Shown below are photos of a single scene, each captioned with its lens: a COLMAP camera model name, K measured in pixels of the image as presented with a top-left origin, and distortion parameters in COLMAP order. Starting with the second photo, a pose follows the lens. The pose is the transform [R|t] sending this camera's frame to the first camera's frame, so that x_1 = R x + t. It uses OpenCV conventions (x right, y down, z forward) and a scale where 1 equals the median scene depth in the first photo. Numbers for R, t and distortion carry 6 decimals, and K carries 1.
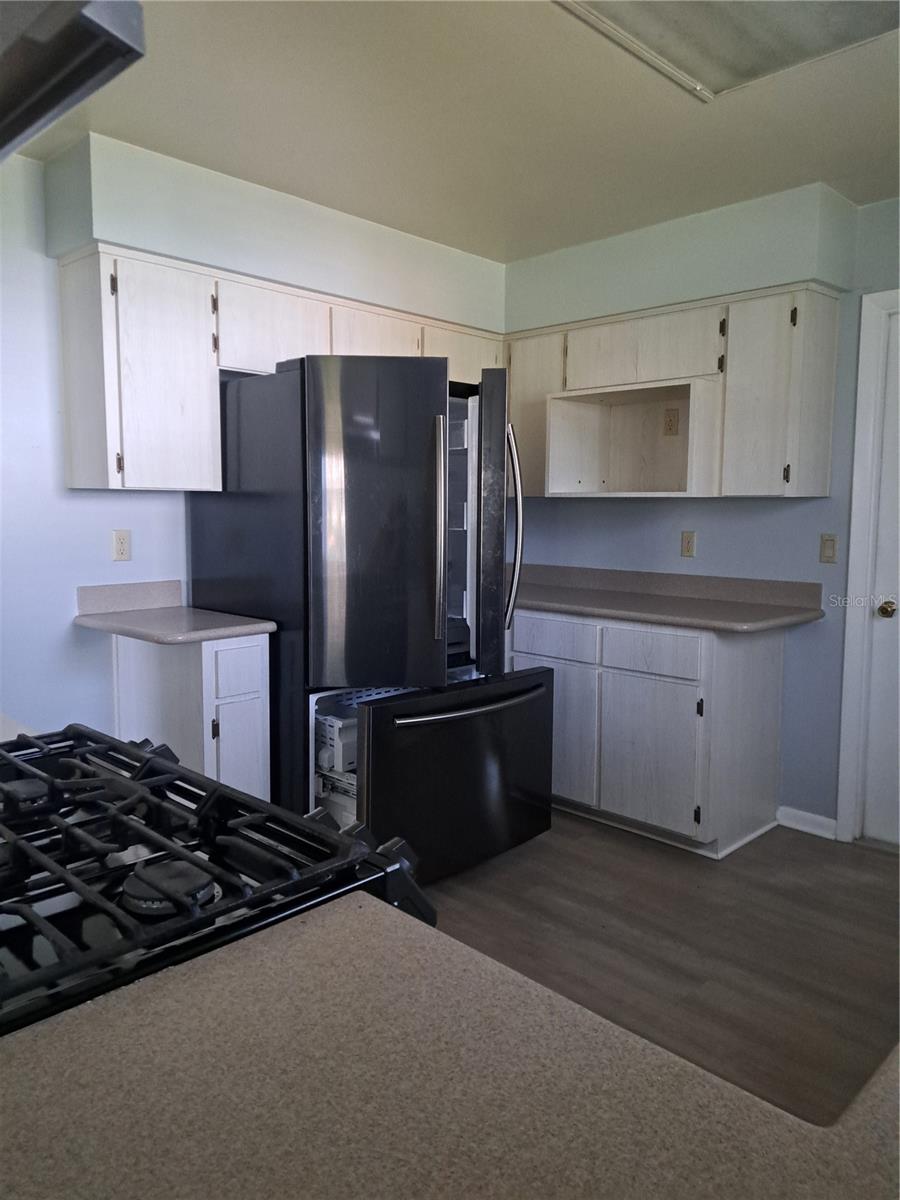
lens RADIAL K [[858.7, 0, 450.8], [0, 858.7, 580.7], [0, 0, 1]] dist [0.065489, -0.063602]
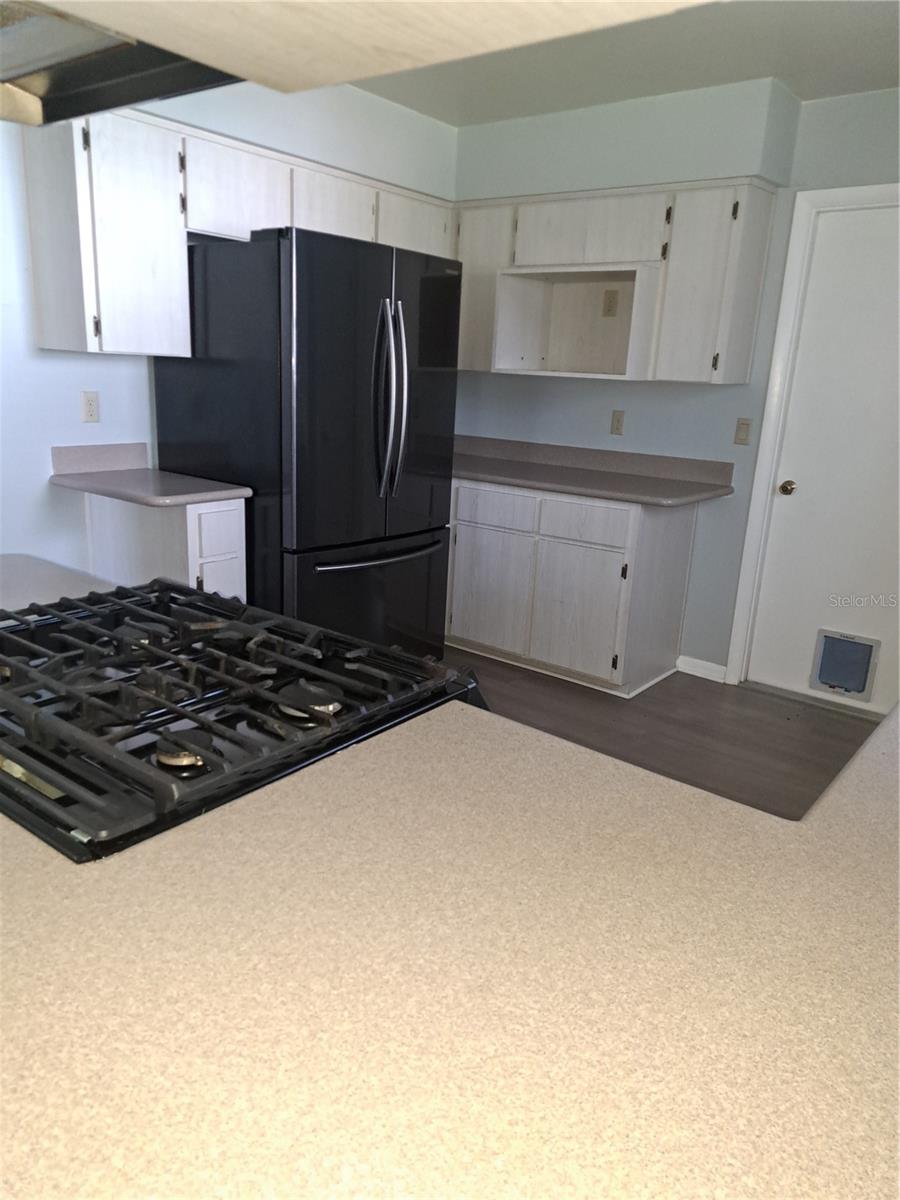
lens RADIAL K [[844.1, 0, 448.7], [0, 844.1, 592.8], [0, 0, 1]] dist [0.111222, -0.154724]
pose [[0.993329, 0.011008, 0.114784, -0.069928], [-0.030871, 0.984483, 0.172743, -0.012297], [-0.111101, -0.175134, 0.978256, -0.076535]]
